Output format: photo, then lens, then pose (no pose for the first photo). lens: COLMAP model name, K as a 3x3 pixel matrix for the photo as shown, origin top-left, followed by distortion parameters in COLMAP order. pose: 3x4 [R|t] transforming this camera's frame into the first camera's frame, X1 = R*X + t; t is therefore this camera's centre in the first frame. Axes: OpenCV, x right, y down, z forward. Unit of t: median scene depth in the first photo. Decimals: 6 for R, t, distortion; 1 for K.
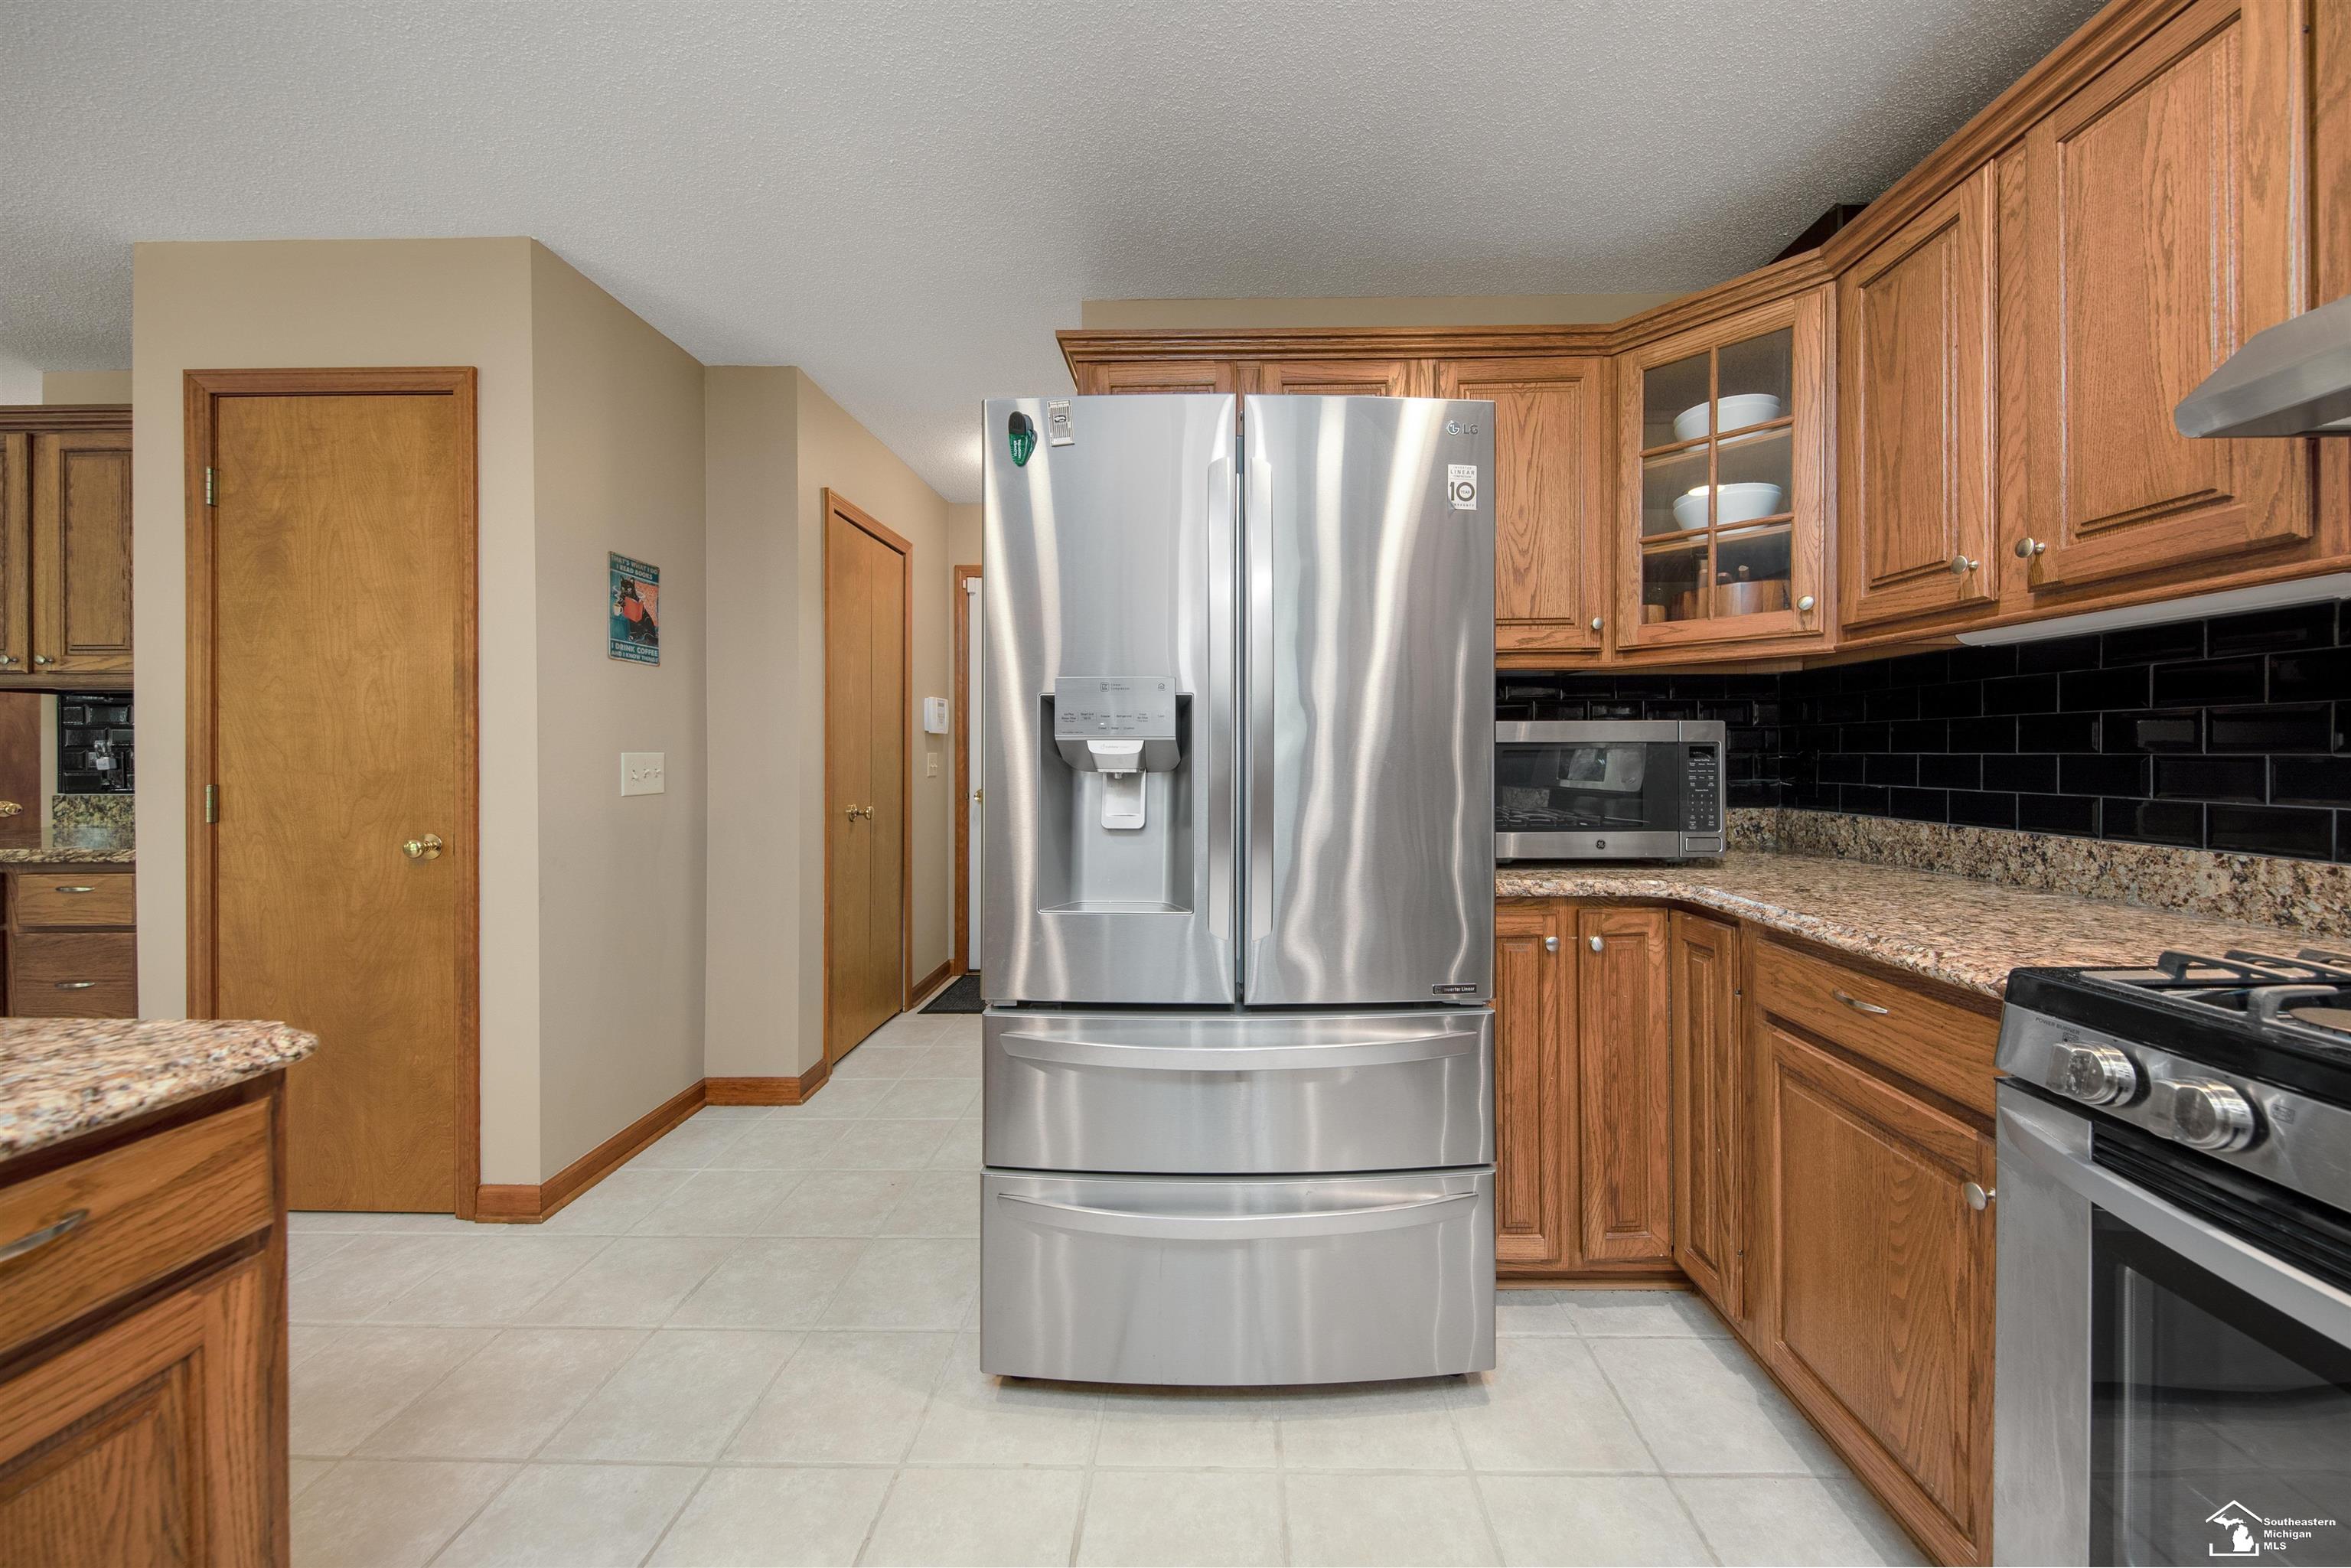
lens RADIAL K [[779.9, 0, 1190.6], [0, 779.9, 752.9], [0, 0, 1]] dist [0.006985, -0.000480]
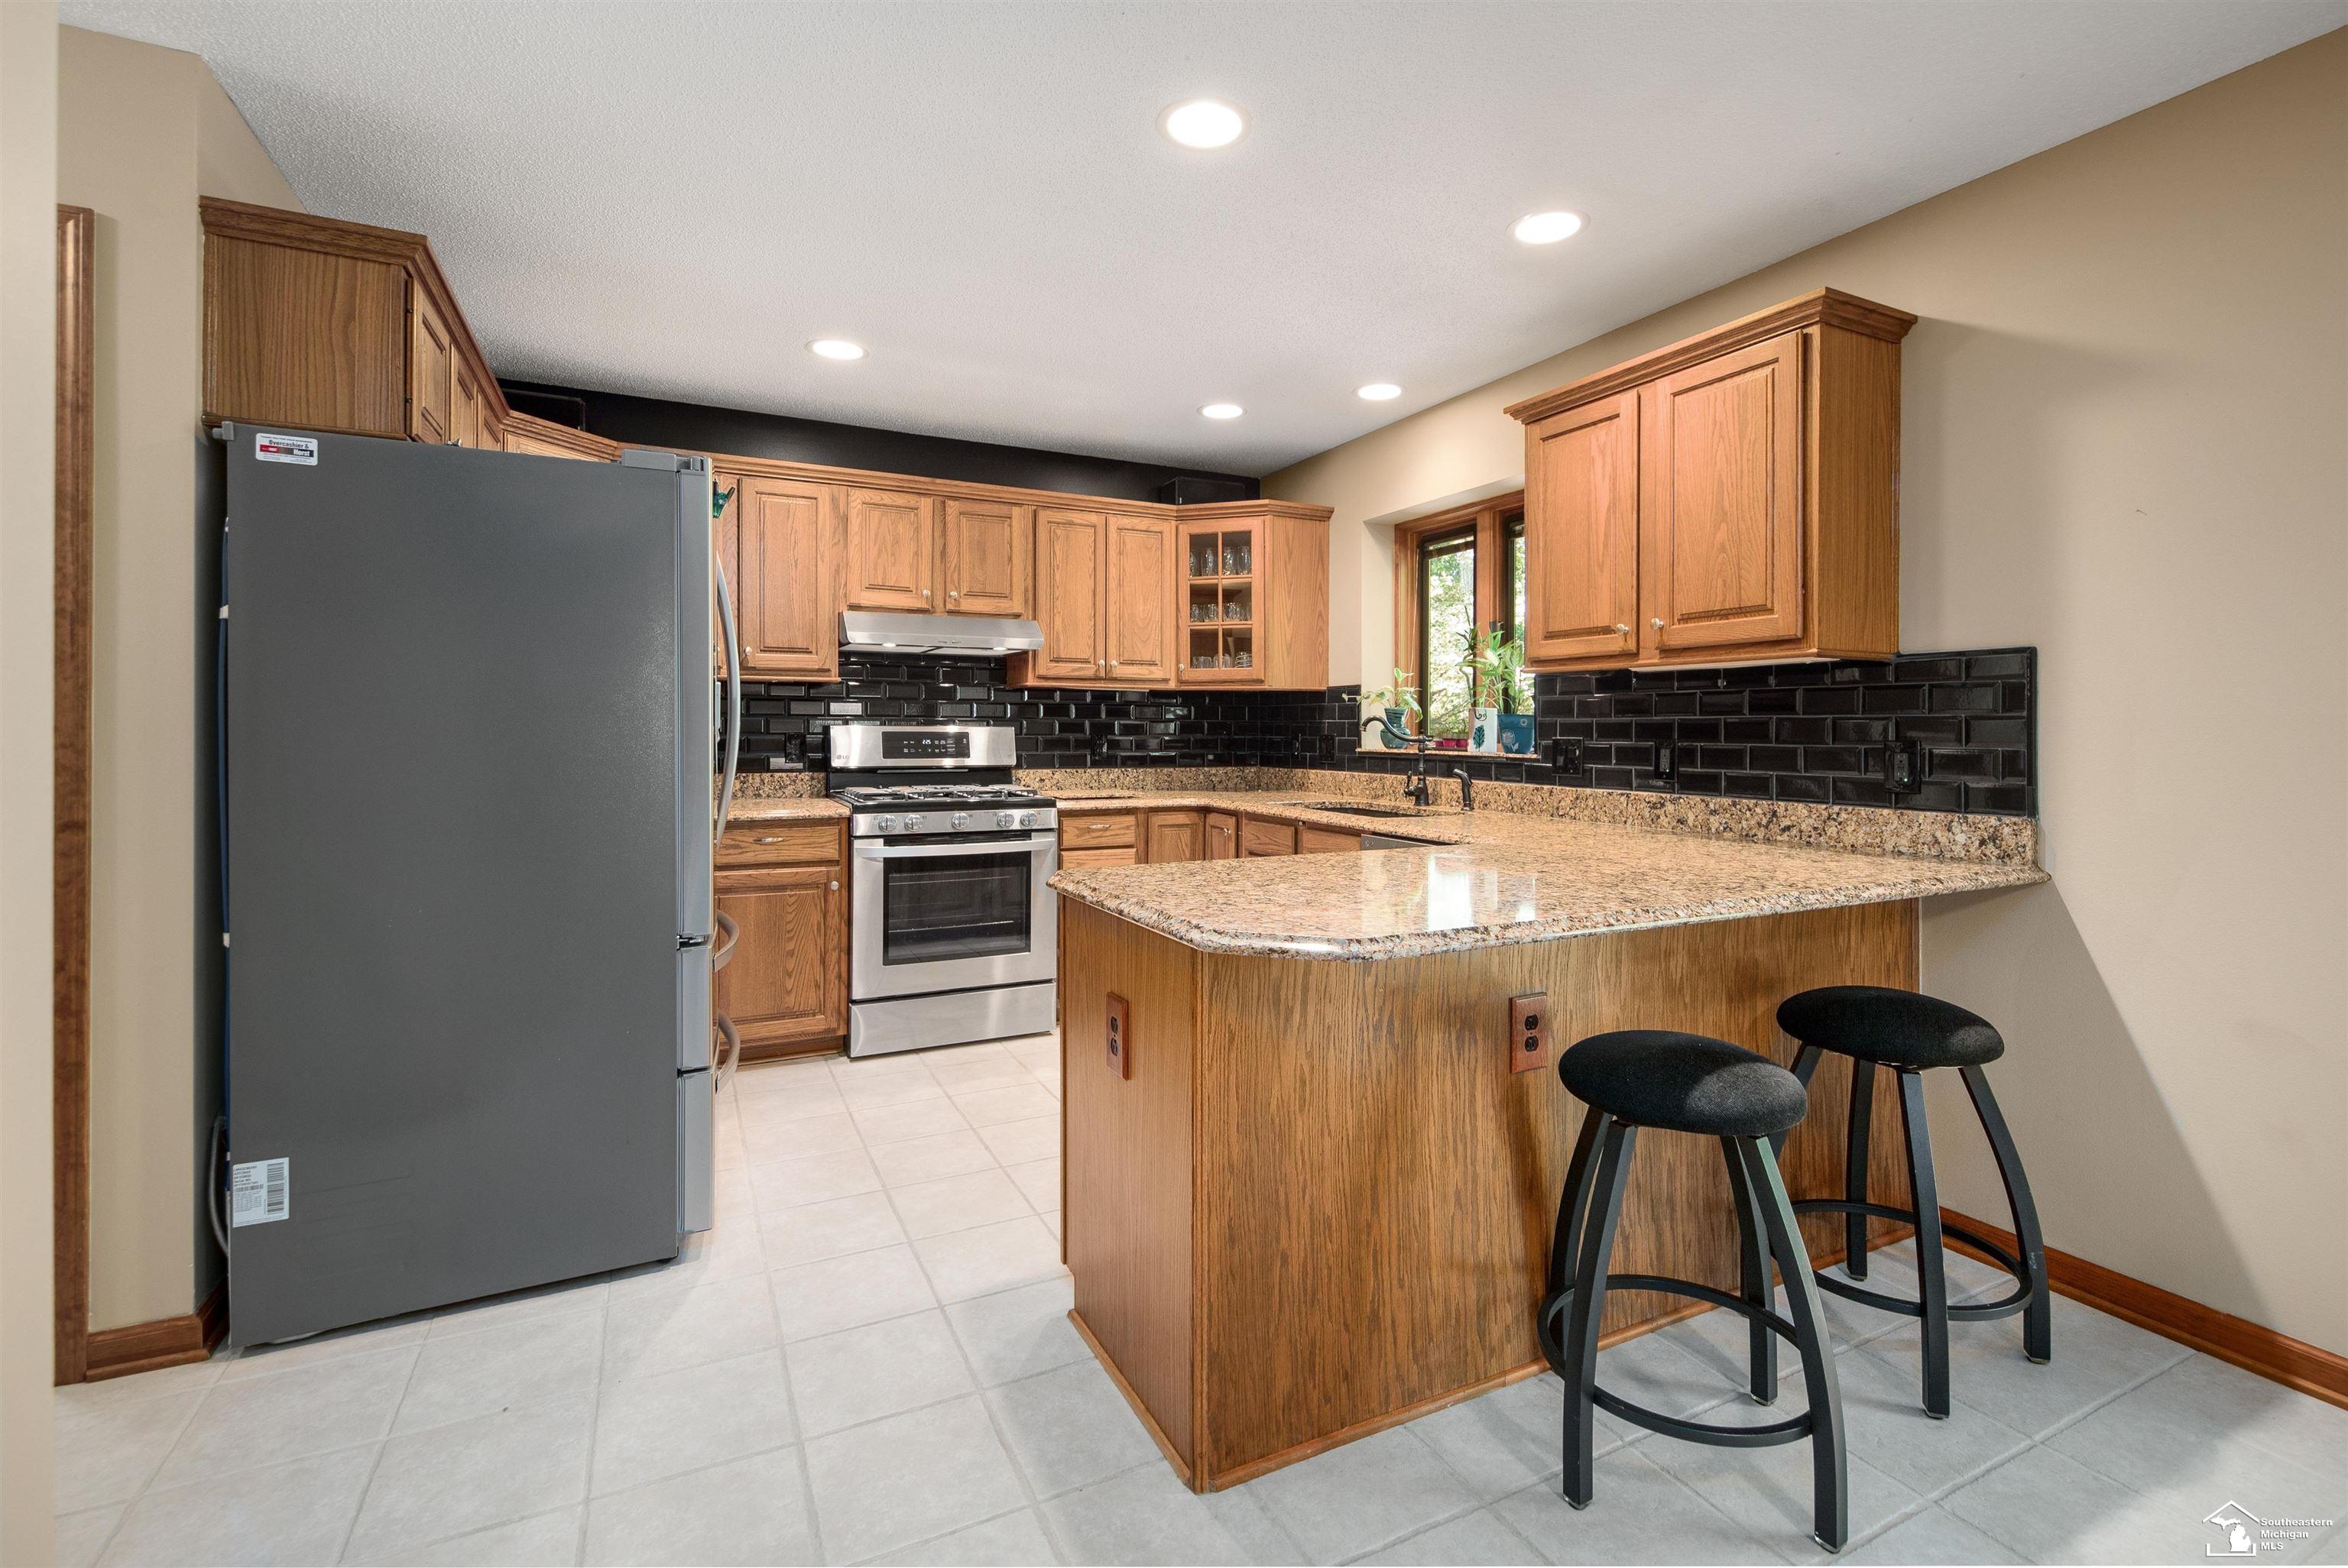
lens RADIAL K [[1083.8, 0, 1221.0], [0, 1083.8, 740.1], [0, 0, 1]] dist [0.000753, -0.000001]
pose [[-0.474055, -0.009432, 0.880445, -1.990060], [-0.002665, 0.999953, 0.009277, -0.015644], [-0.880491, 0.002051, -0.474058, 1.002317]]
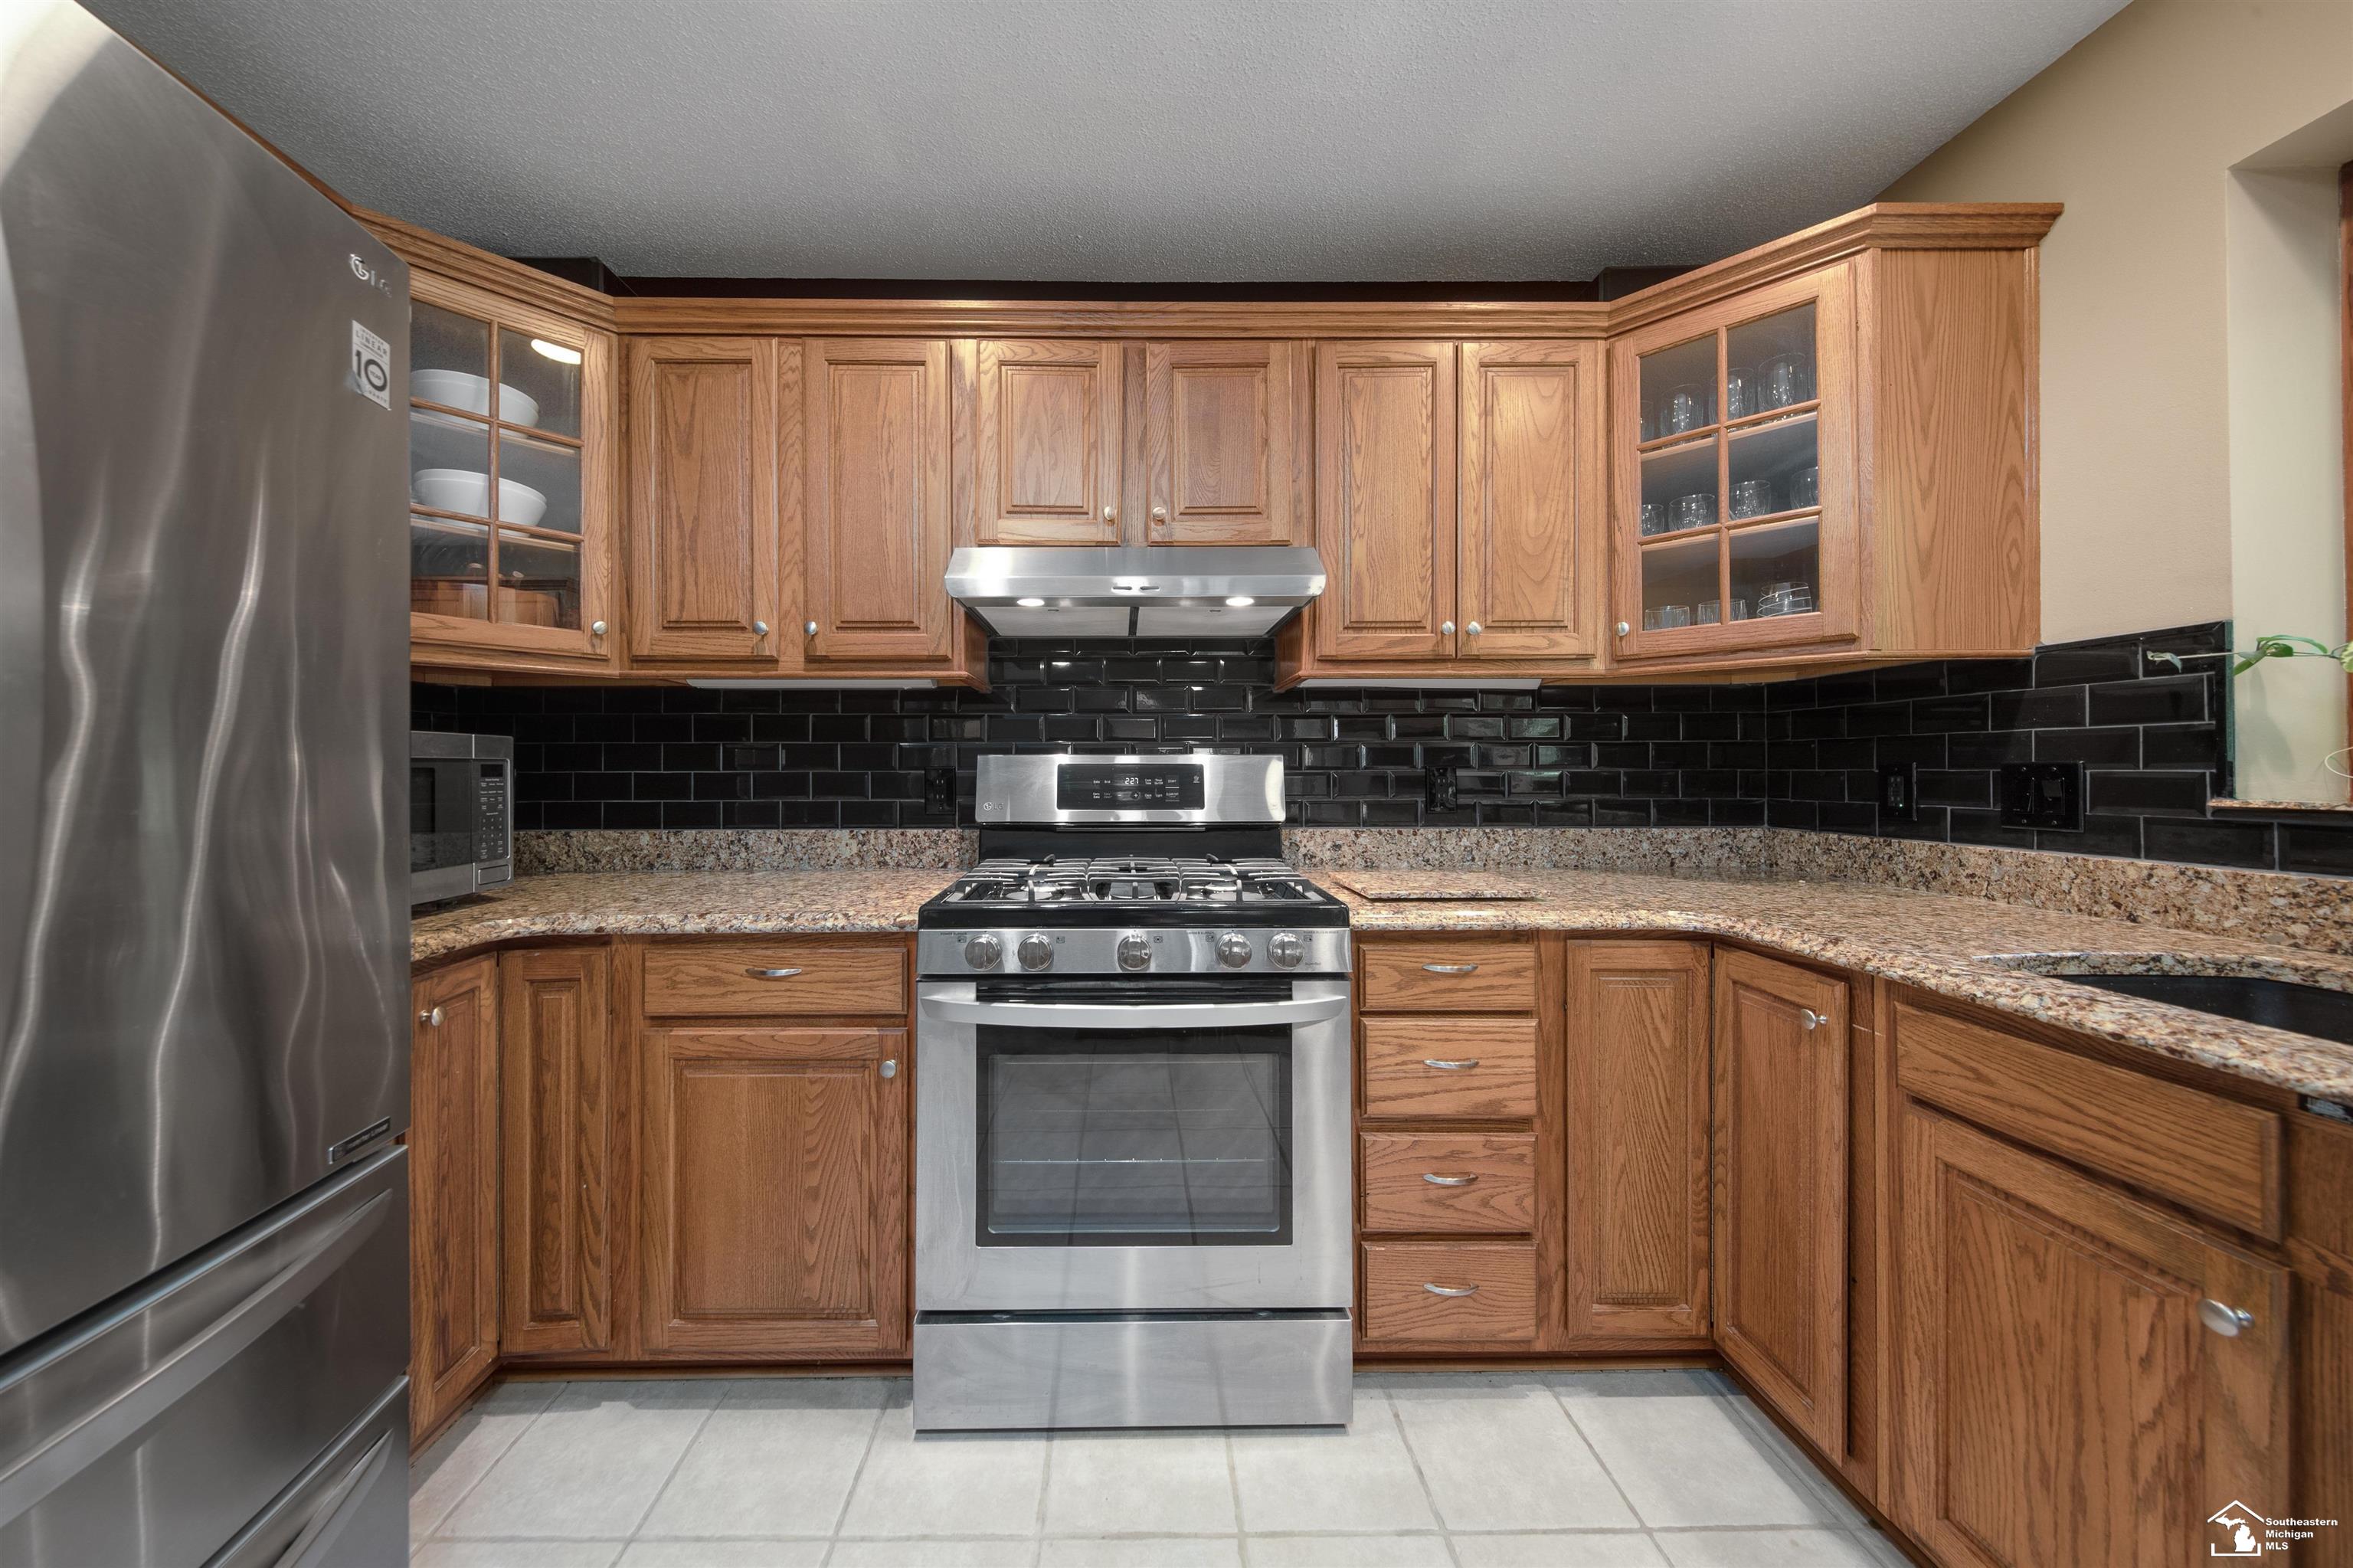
lens RADIAL K [[780.6, 0, 1126.0], [0, 780.6, 763.9], [0, 0, 1]] dist [0.006985, -0.000480]
pose [[-0.013742, 0.007752, 0.999876, -0.289964], [0.003370, 0.999965, -0.007706, 0.000556], [-0.999900, 0.003264, -0.013768, 0.343231]]
